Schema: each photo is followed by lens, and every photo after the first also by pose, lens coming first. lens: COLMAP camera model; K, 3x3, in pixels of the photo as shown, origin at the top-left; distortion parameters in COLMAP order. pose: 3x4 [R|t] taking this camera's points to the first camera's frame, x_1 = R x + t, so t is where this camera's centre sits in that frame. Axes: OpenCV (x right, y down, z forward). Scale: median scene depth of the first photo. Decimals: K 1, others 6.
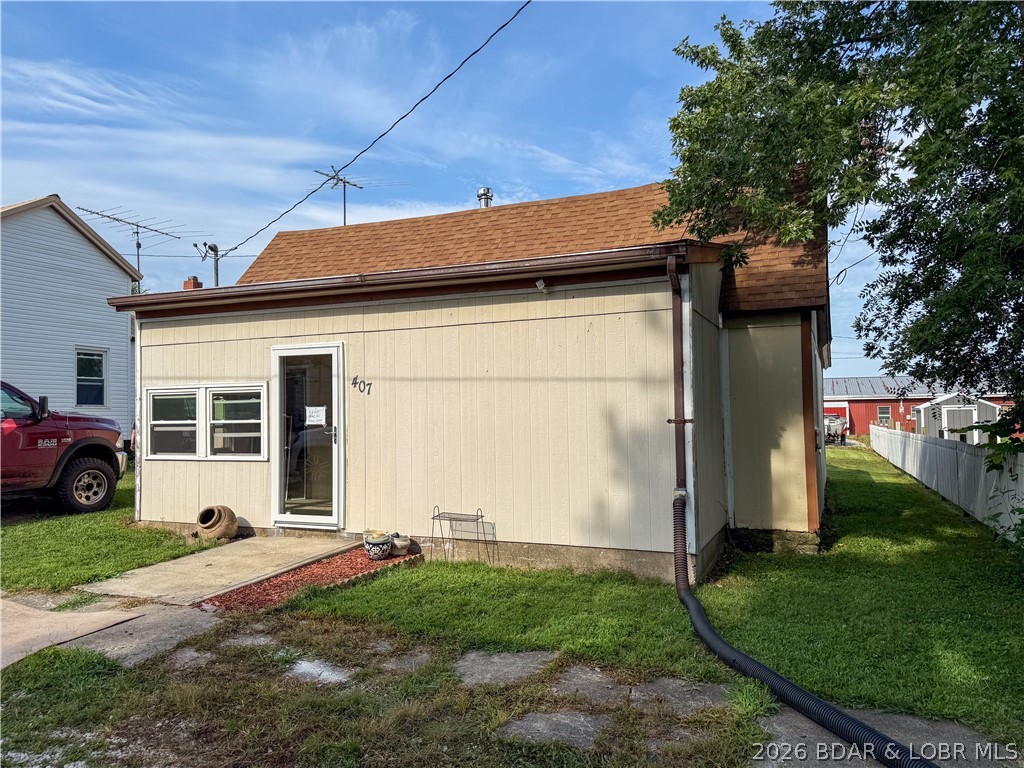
lens RADIAL K [[739.0, 0, 509.9], [0, 739.0, 388.4], [0, 0, 1]] dist [0.086695, -0.120514]
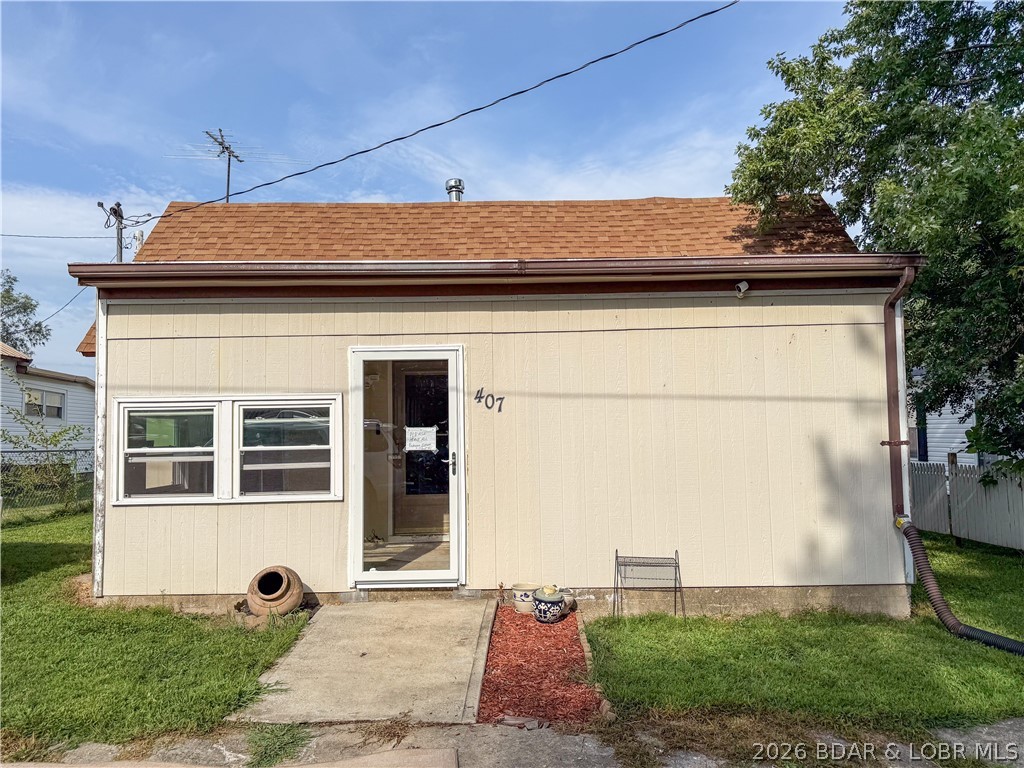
lens RADIAL K [[739.0, 0, 509.9], [0, 739.0, 388.4], [0, 0, 1]] dist [0.086695, -0.120514]
pose [[0.920281, 0.021661, 0.390658, -0.488030], [-0.009760, 0.999427, -0.032424, 0.008727], [-0.391136, 0.026026, 0.919965, 0.265179]]
